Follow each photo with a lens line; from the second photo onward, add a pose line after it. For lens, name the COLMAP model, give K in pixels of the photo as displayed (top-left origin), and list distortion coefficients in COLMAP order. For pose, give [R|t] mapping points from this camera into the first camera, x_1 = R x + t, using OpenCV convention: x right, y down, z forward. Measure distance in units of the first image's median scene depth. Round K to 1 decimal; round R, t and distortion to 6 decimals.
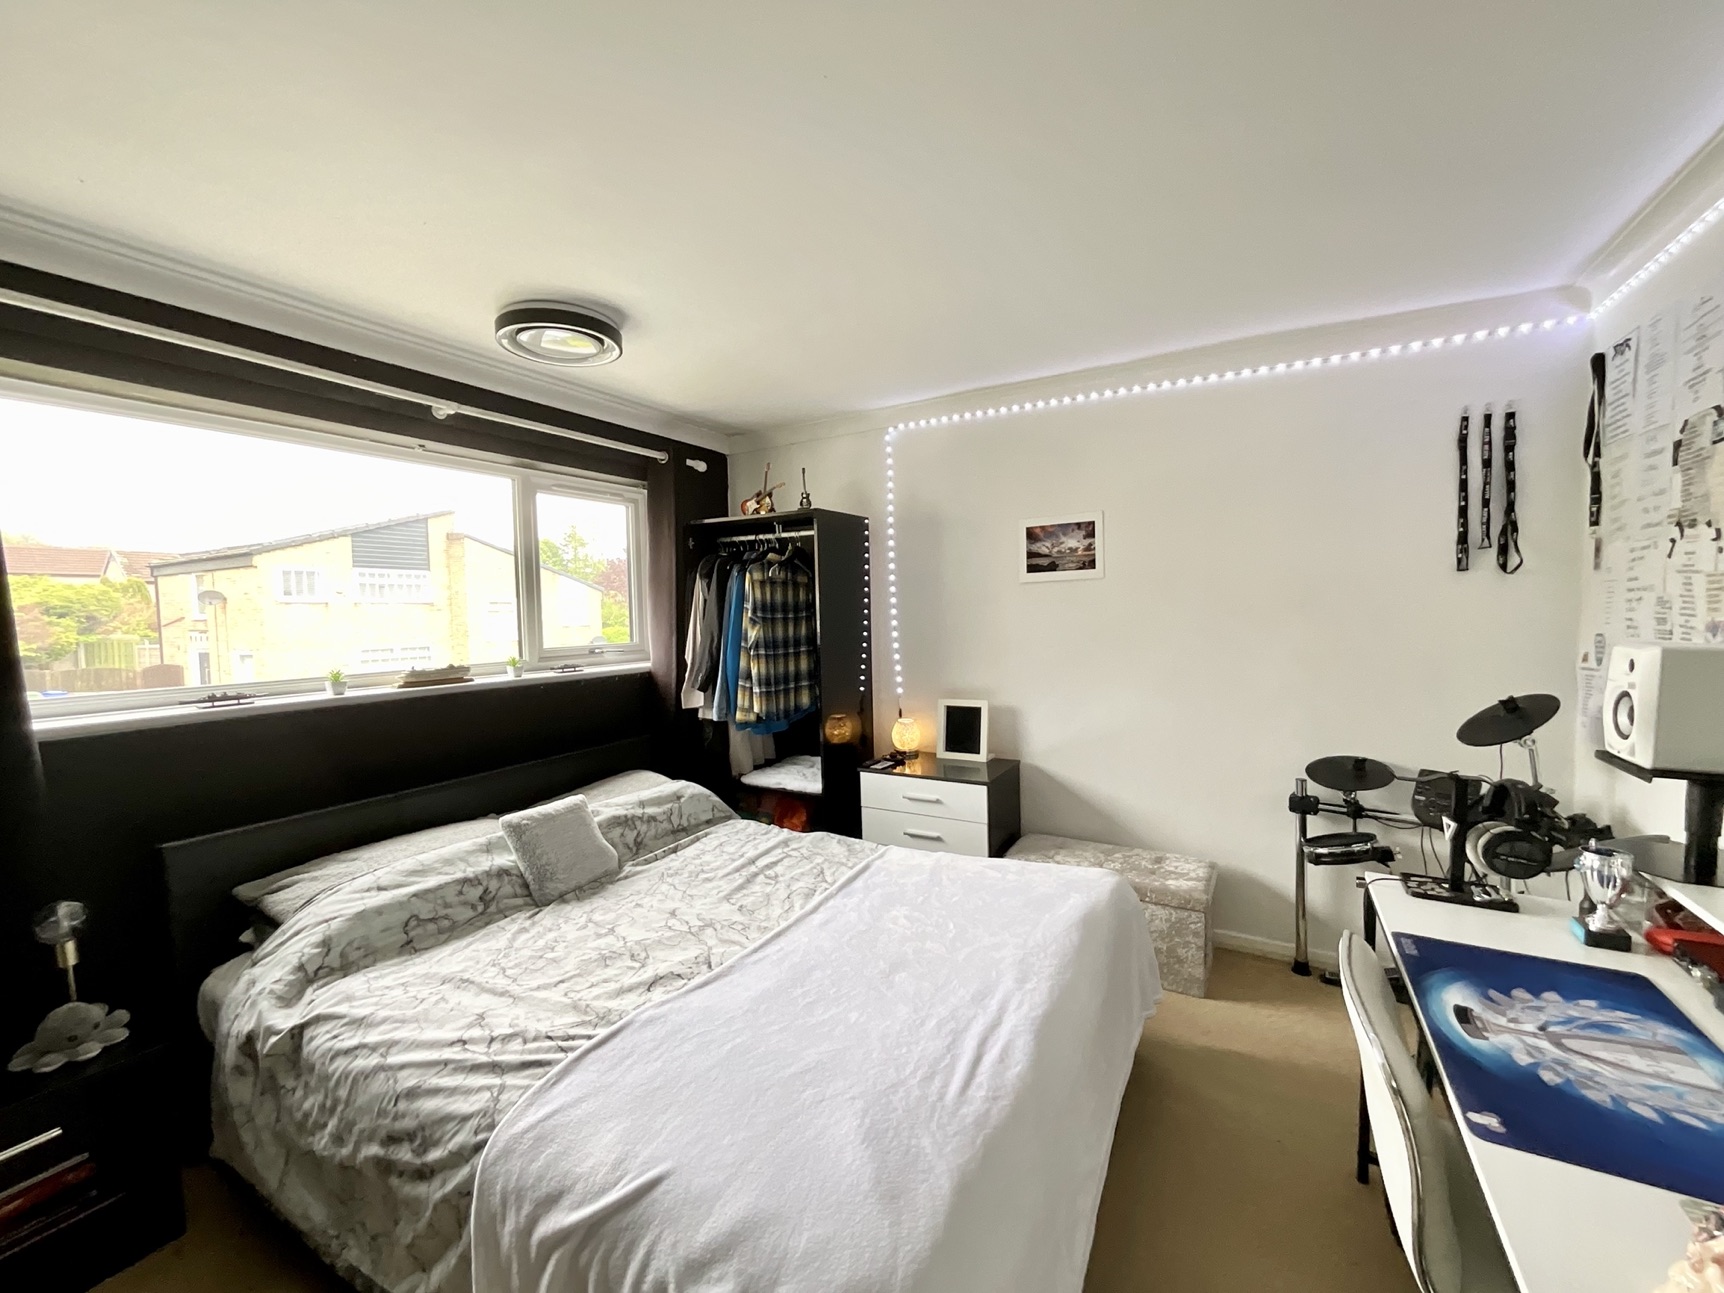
lens RADIAL K [[702.7, 0, 859.0], [0, 702.7, 644.8], [0, 0, 1]] dist [-0.000485, 0.000160]
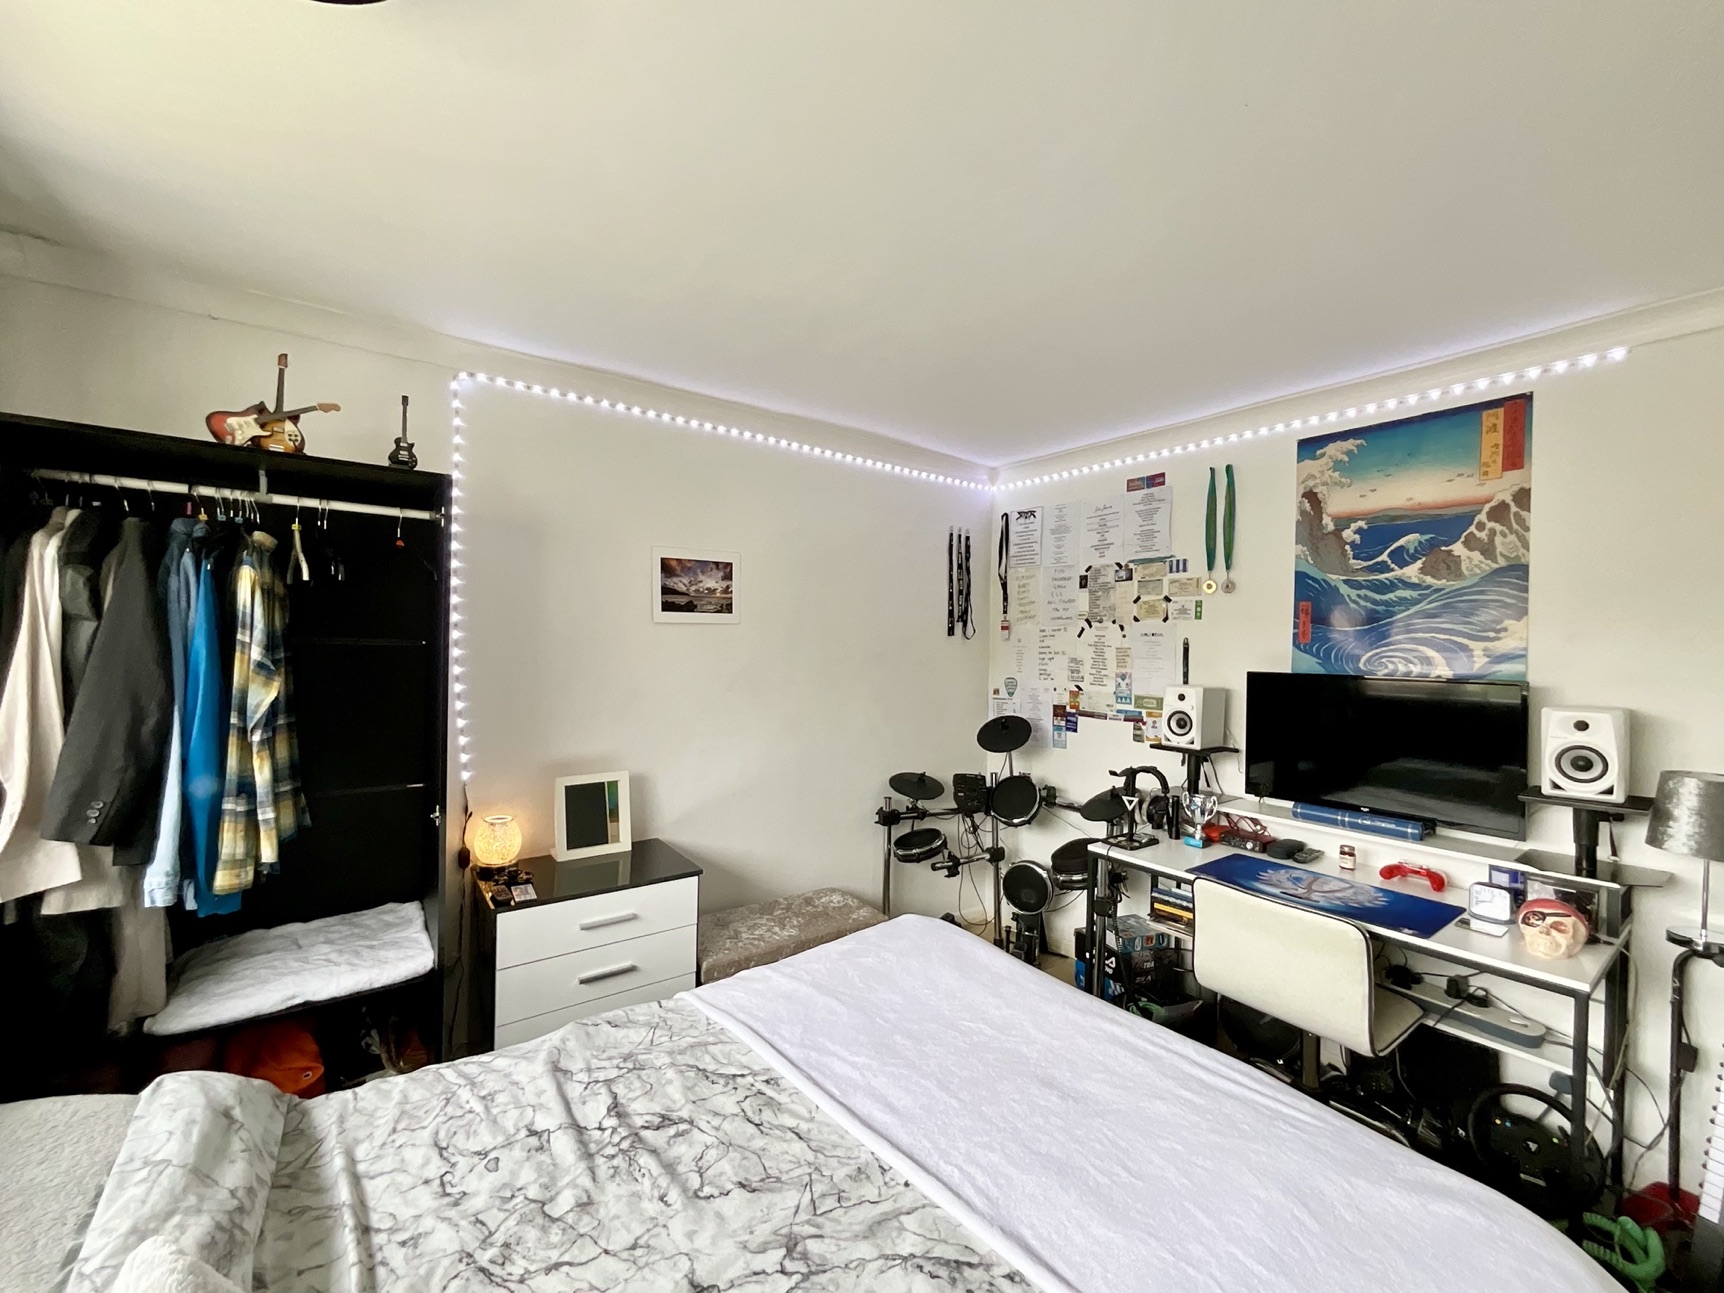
lens RADIAL K [[702.7, 0, 857.6], [0, 702.7, 645.0], [0, 0, 1]] dist [-0.000485, 0.000160]
pose [[0.394672, 0.027625, 0.918407, -0.456526], [0.021025, 0.999015, -0.039085, -0.024923], [-0.918581, 0.034735, 0.393703, 0.469778]]
